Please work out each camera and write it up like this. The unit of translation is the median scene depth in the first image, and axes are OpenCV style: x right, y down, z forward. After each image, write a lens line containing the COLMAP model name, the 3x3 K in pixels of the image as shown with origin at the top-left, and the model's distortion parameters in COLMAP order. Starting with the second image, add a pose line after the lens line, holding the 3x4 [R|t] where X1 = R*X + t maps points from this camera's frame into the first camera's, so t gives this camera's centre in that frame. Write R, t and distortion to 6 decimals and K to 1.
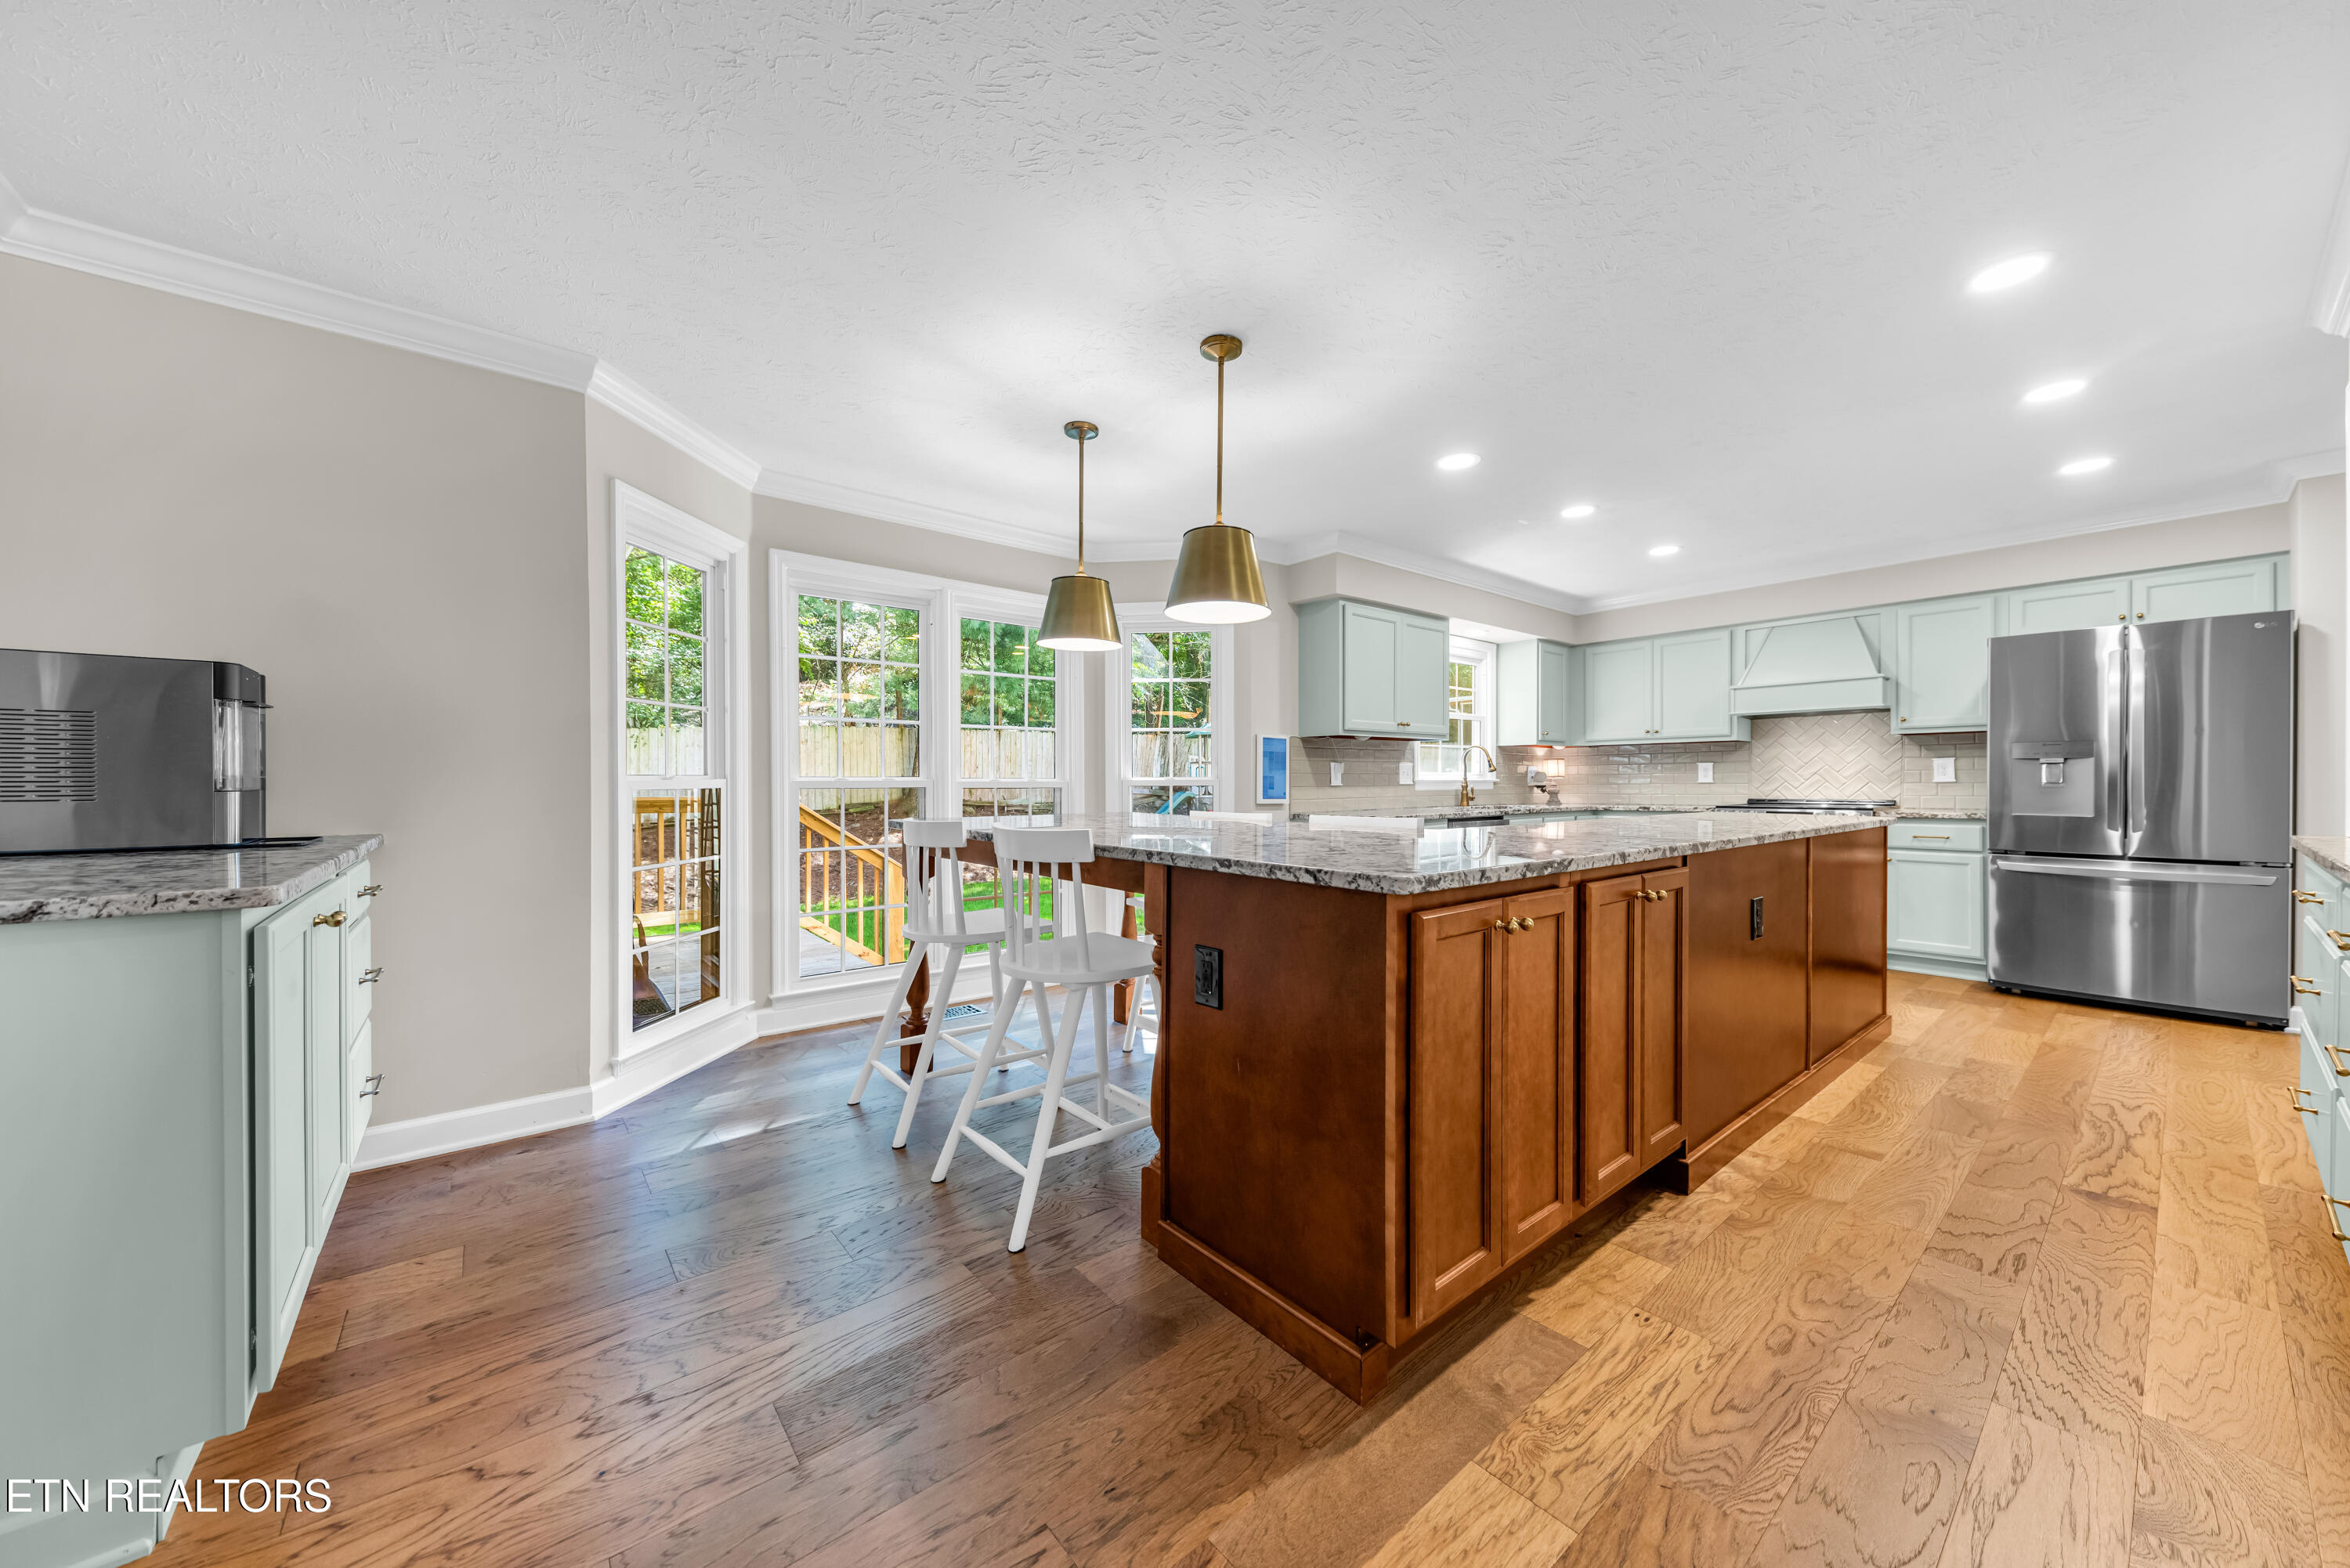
lens RADIAL K [[822.9, 0, 1189.3], [0, 822.9, 788.5], [0, 0, 1]] dist [-0.001256, -0.000295]
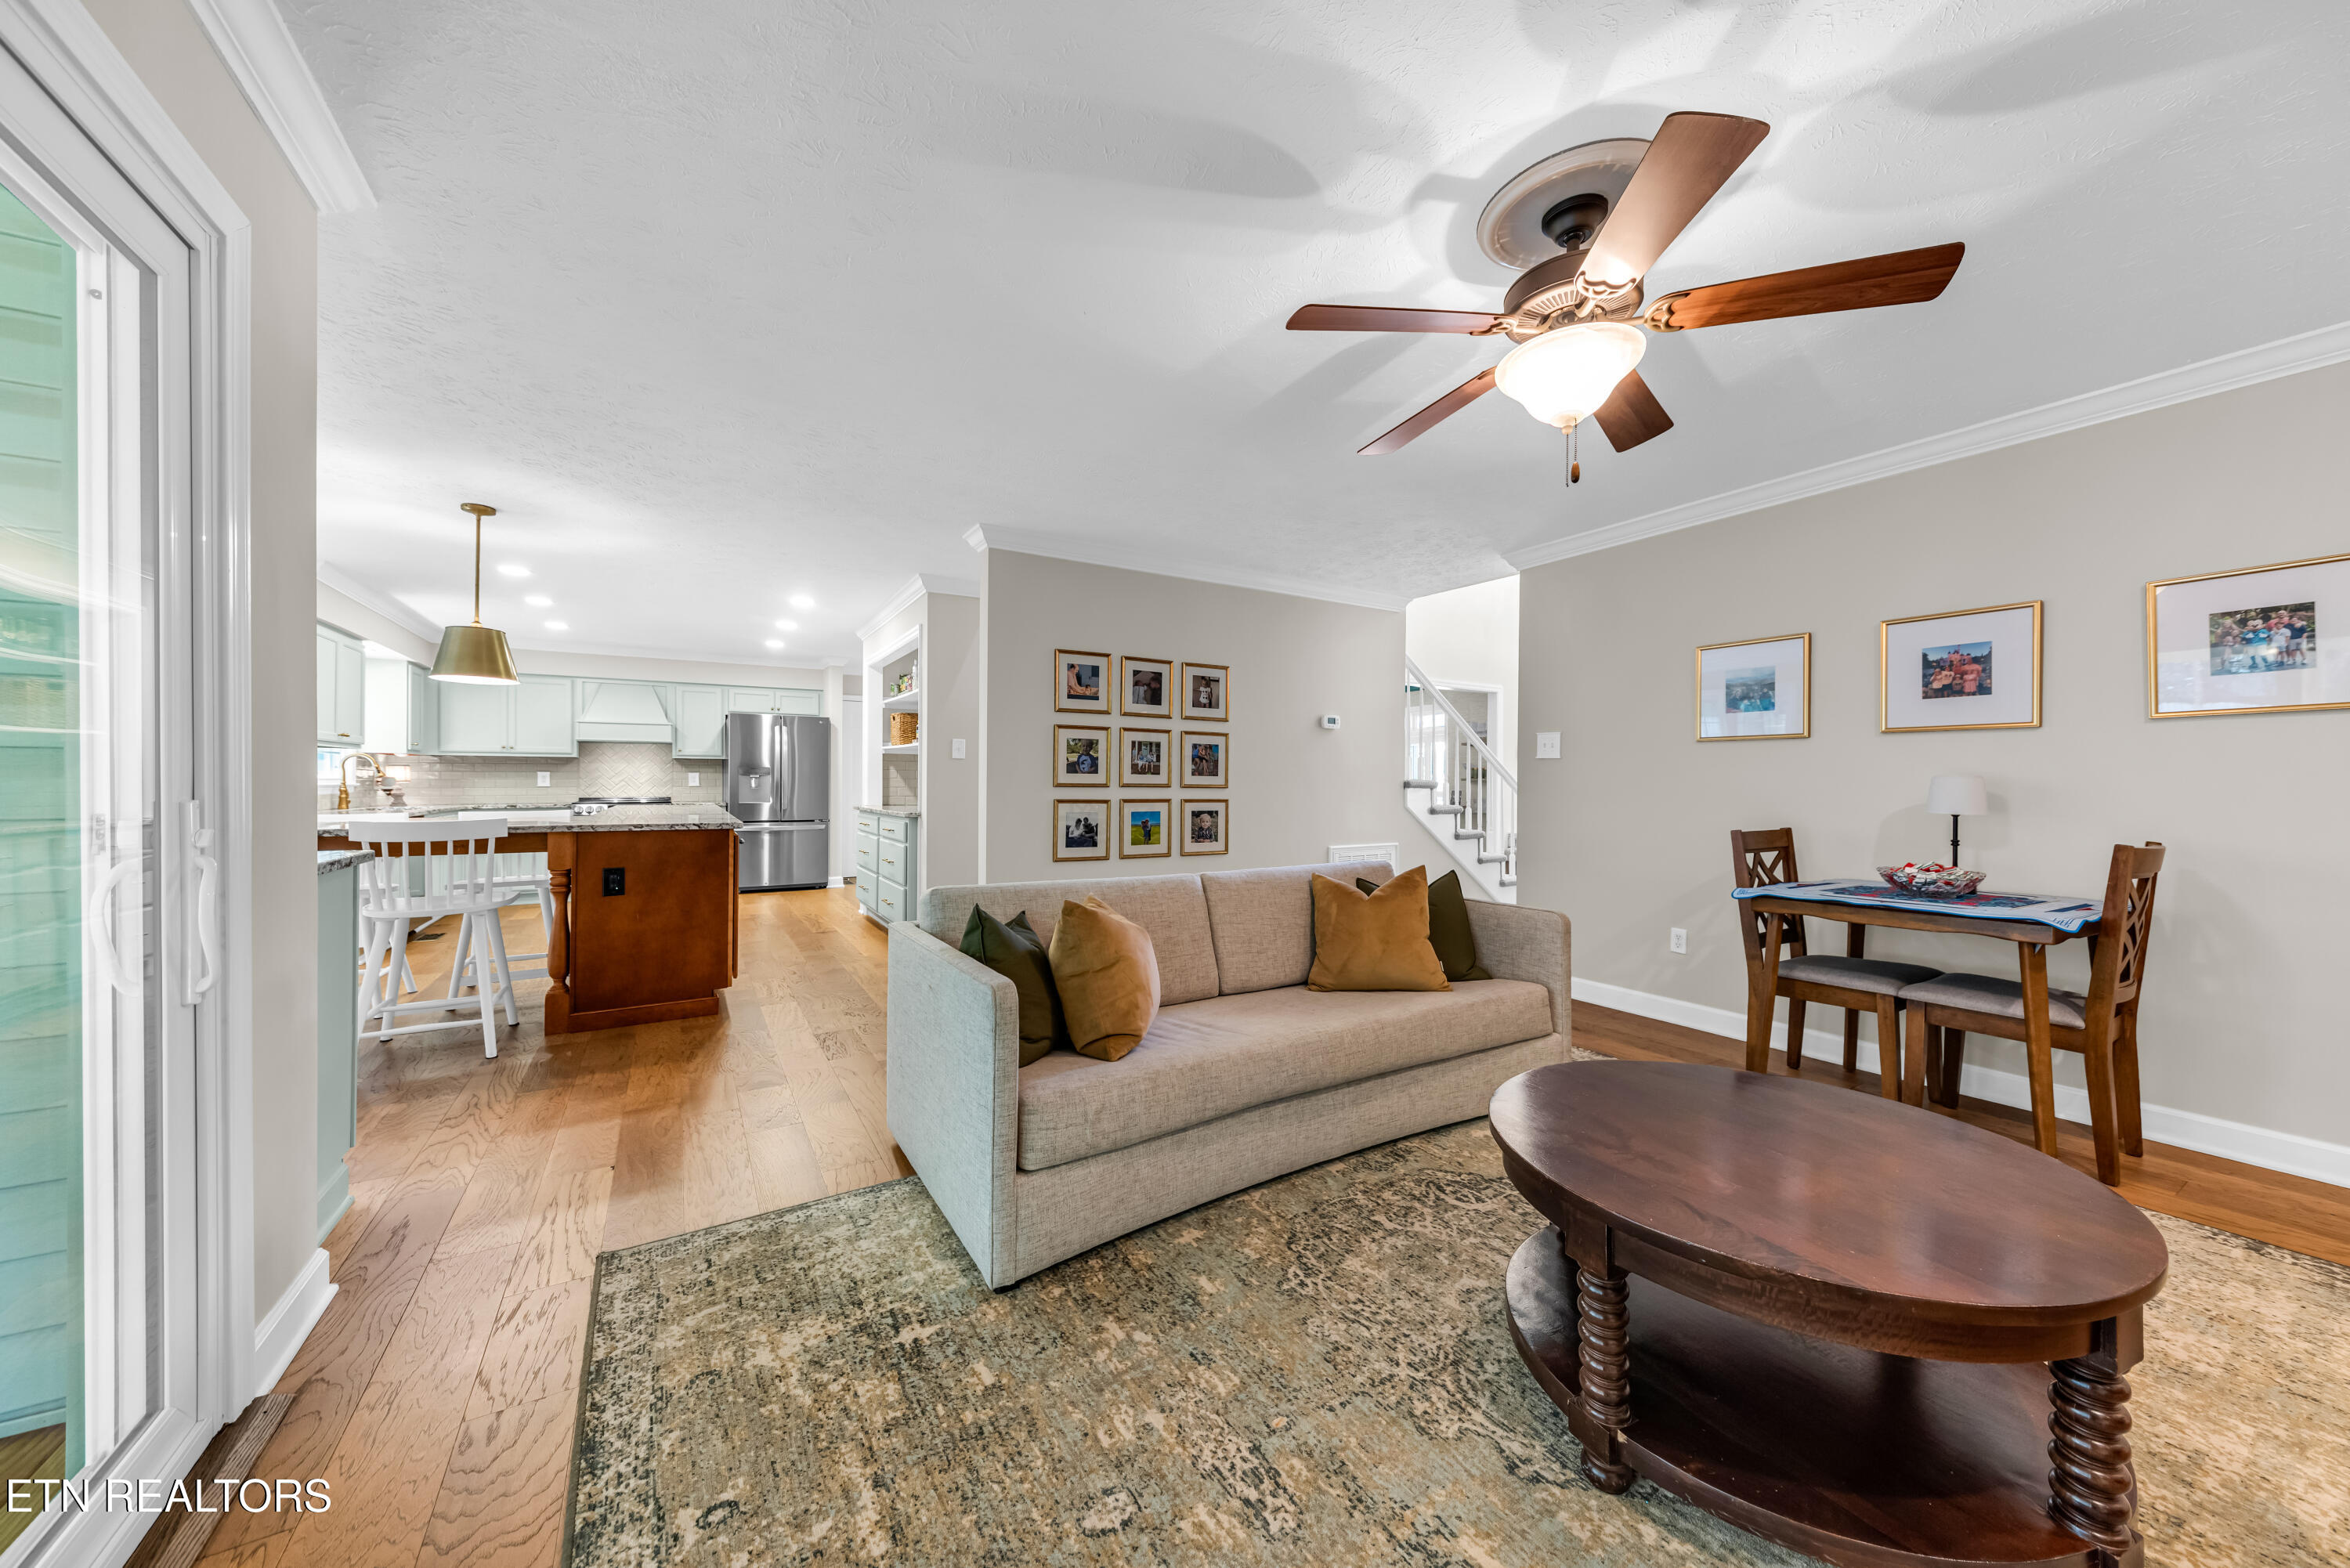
lens RADIAL K [[822.9, 0, 1178.8], [0, 822.9, 783.4], [0, 0, 1]] dist [-0.001256, -0.000295]
pose [[0.125451, -0.003568, 0.992093, -0.791631], [0.007411, 0.999969, 0.002659, -0.009716], [-0.992072, 0.007019, 0.125473, -0.307272]]
